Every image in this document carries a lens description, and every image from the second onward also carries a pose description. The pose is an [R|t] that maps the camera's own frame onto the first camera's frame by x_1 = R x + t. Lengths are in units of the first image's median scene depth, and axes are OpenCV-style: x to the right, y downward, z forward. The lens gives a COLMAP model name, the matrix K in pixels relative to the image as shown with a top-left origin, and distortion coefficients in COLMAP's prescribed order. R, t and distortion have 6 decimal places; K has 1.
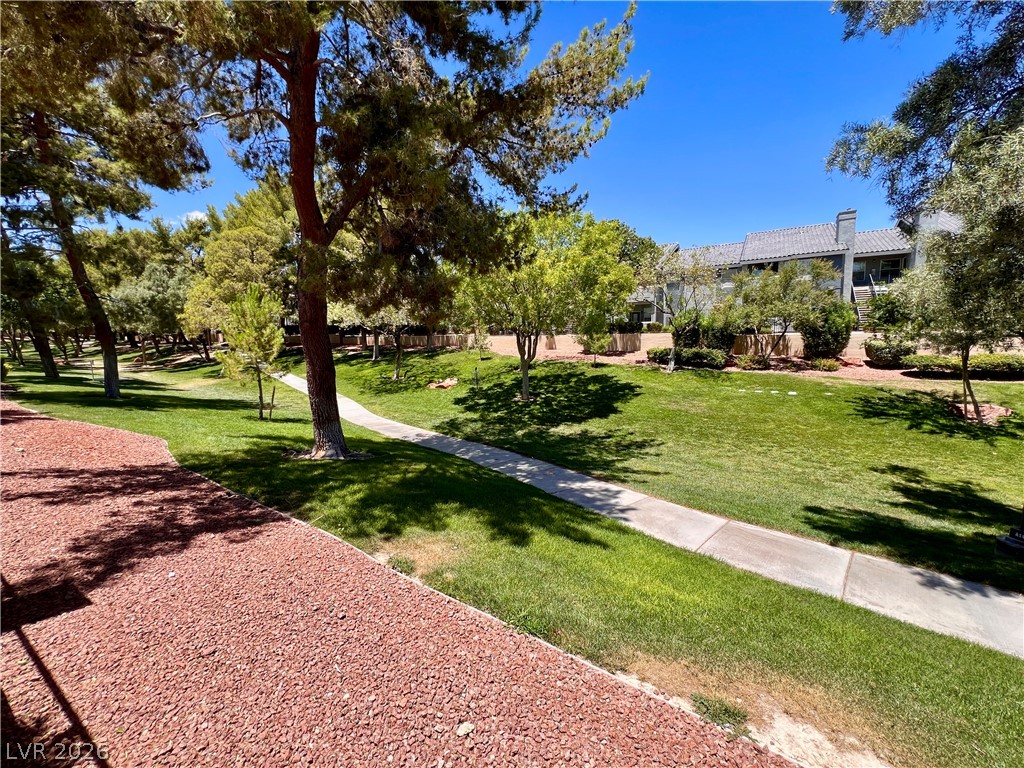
lens RADIAL K [[412.4, 0, 510.0], [0, 412.4, 385.2], [0, 0, 1]] dist [-0.000590, 0.000547]
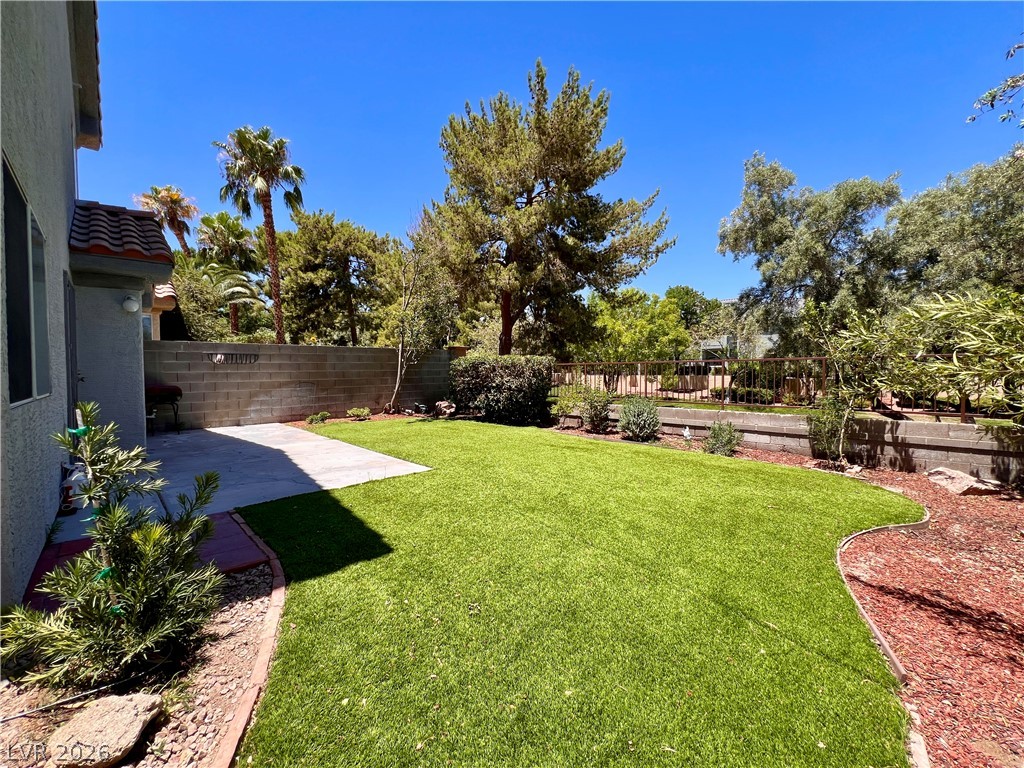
lens RADIAL K [[412.4, 0, 510.8], [0, 412.4, 384.5], [0, 0, 1]] dist [-0.000590, 0.000547]
pose [[0.976171, 0.022390, -0.215844, 0.011278], [-0.042993, 0.994901, -0.091235, 0.056778], [0.212700, 0.098341, 0.972156, -0.457284]]
